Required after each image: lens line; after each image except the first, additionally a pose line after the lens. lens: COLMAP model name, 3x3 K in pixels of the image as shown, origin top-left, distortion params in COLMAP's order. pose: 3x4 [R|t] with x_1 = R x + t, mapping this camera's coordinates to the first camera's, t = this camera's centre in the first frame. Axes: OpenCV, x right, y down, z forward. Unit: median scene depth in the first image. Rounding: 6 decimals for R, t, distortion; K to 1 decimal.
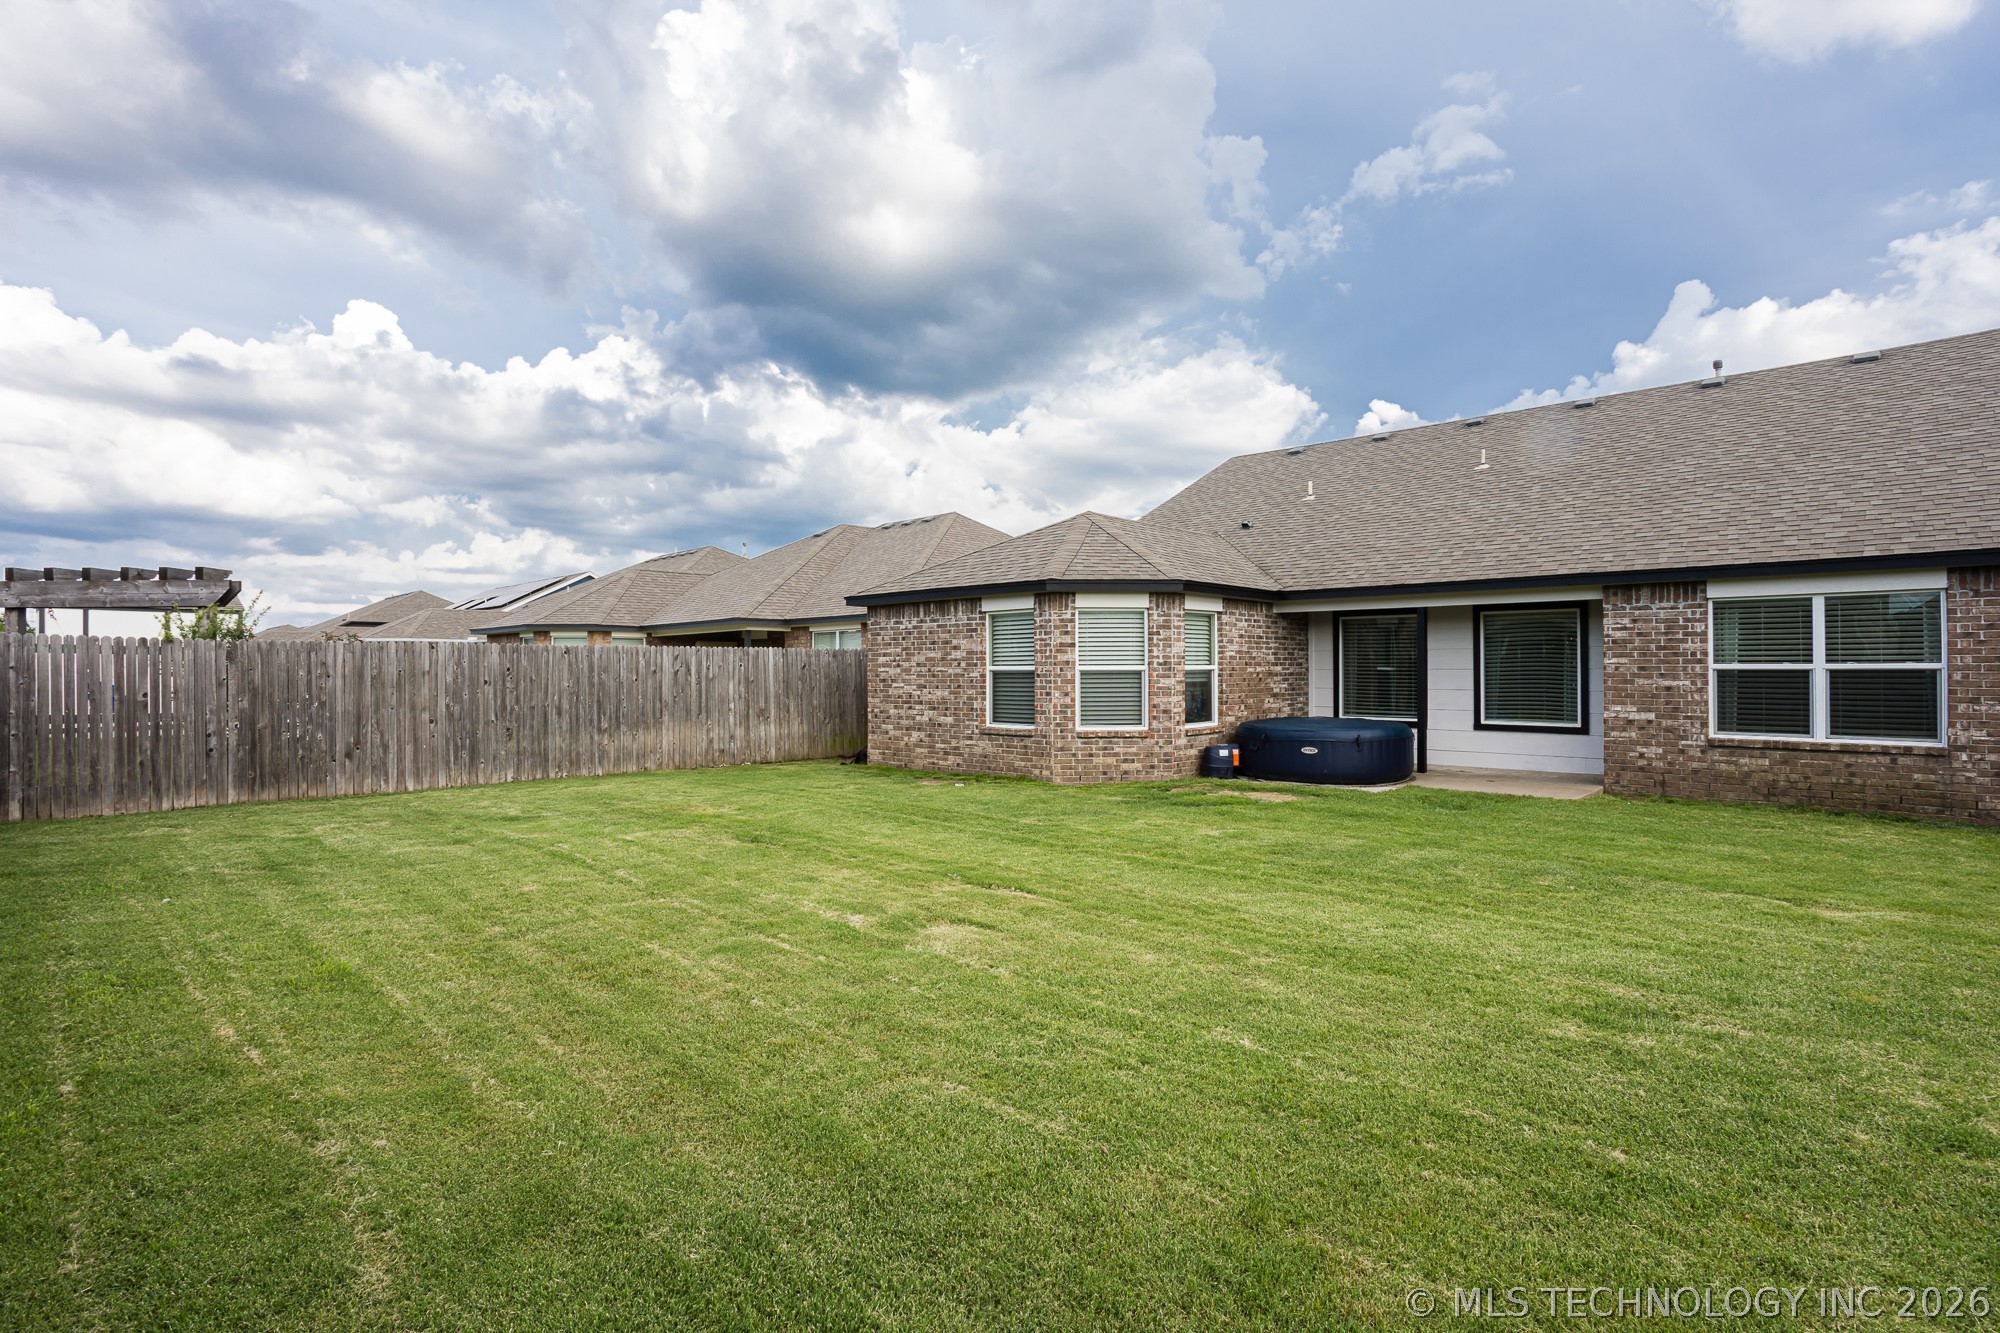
lens RADIAL K [[973.0, 0, 1006.7], [0, 973.0, 674.4], [0, 0, 1]] dist [-0.048492, 0.000147]
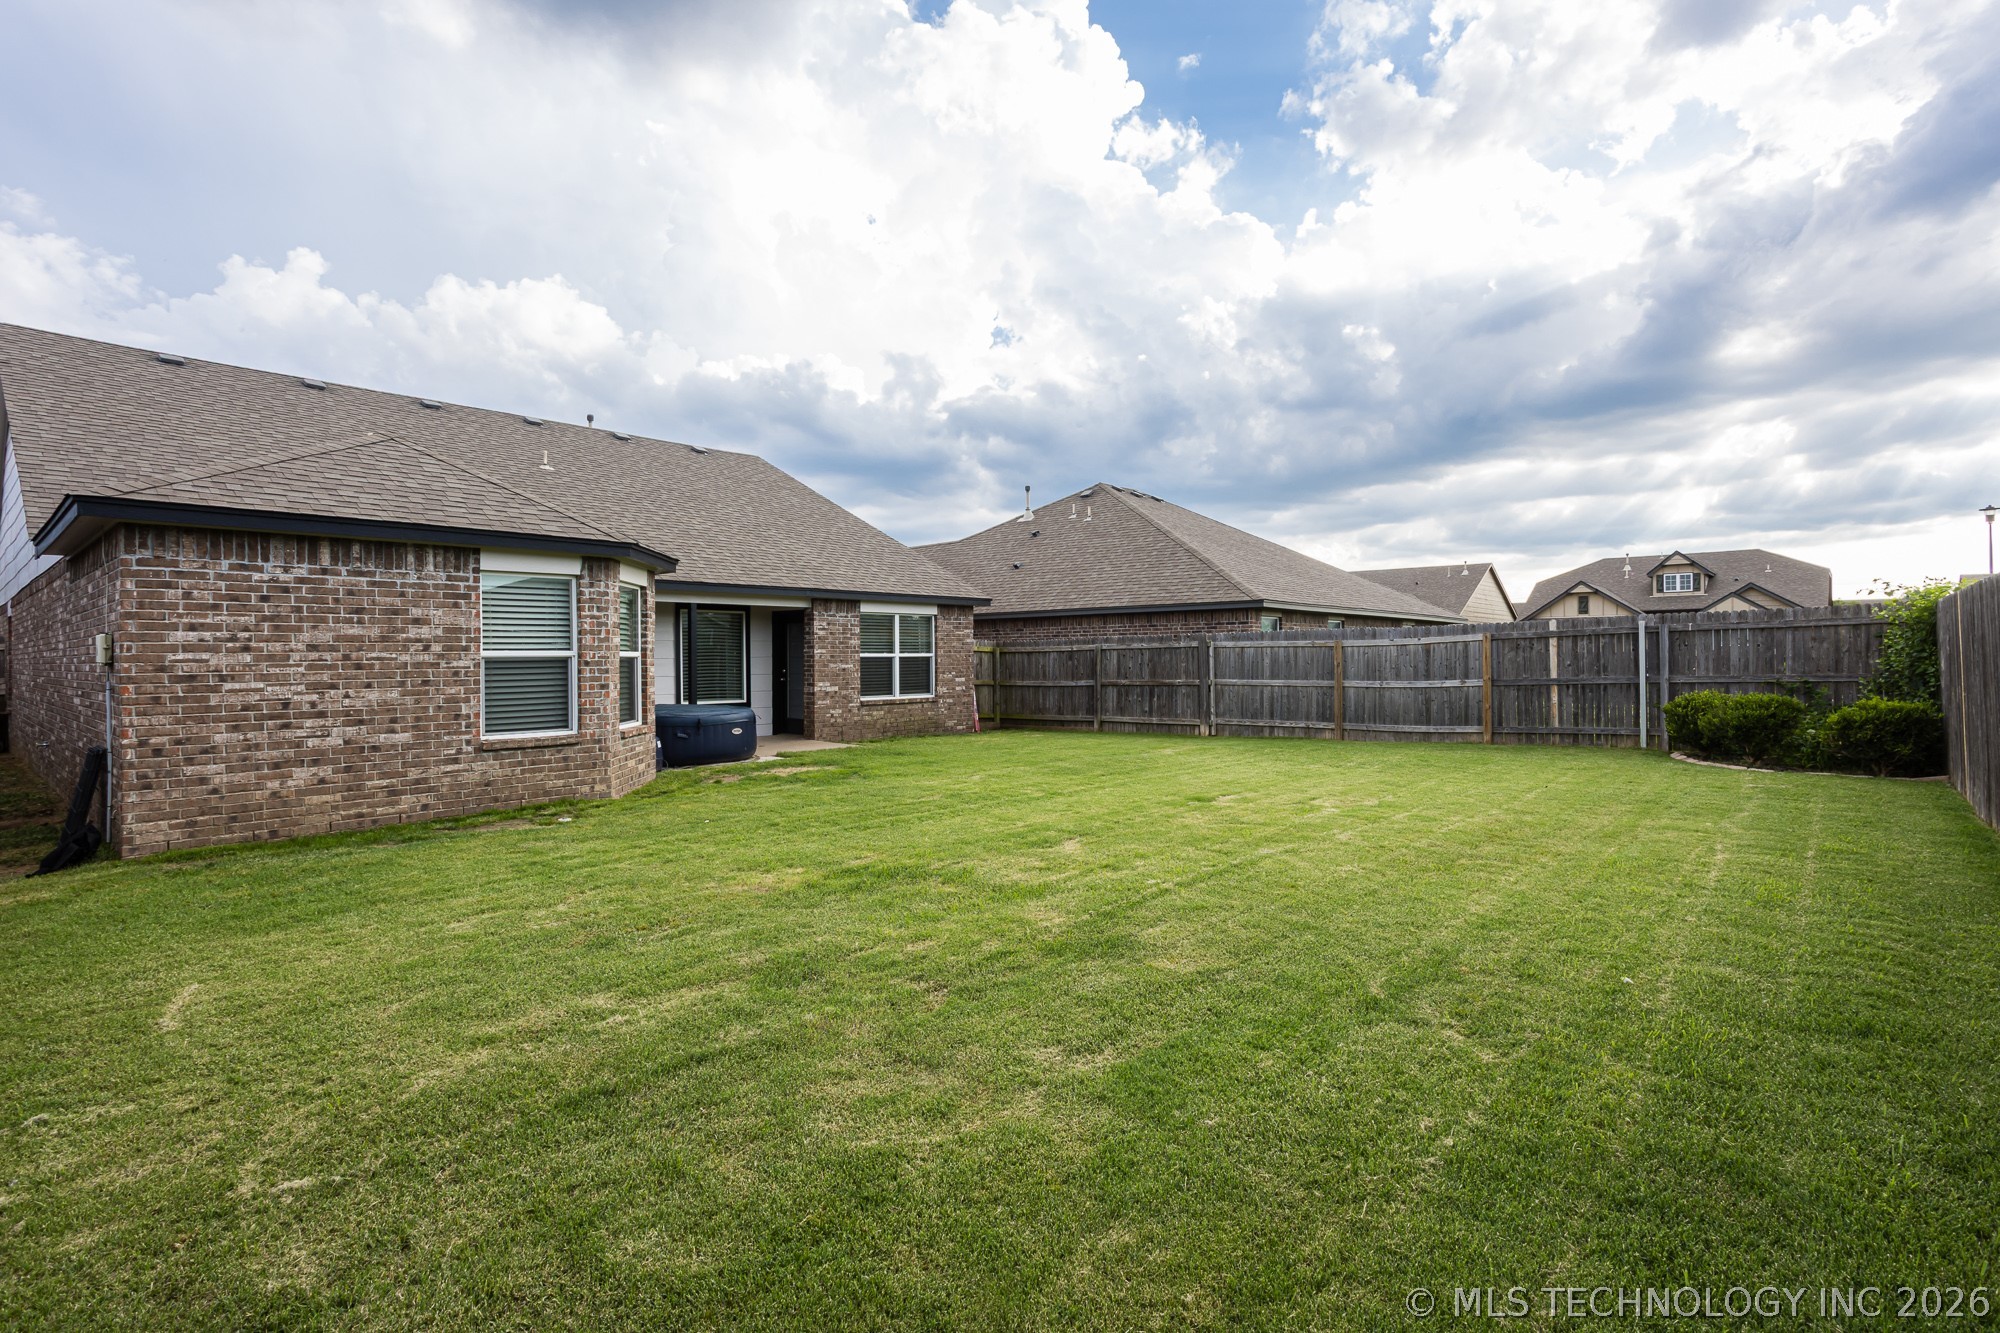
lens RADIAL K [[973.0, 0, 1007.4], [0, 973.0, 659.7], [0, 0, 1]] dist [-0.048492, 0.000147]
pose [[-0.056273, 0.002940, 0.998411, -0.731143], [0.016556, 0.999861, -0.002011, 0.005216], [-0.998278, 0.016416, -0.056313, 0.694975]]
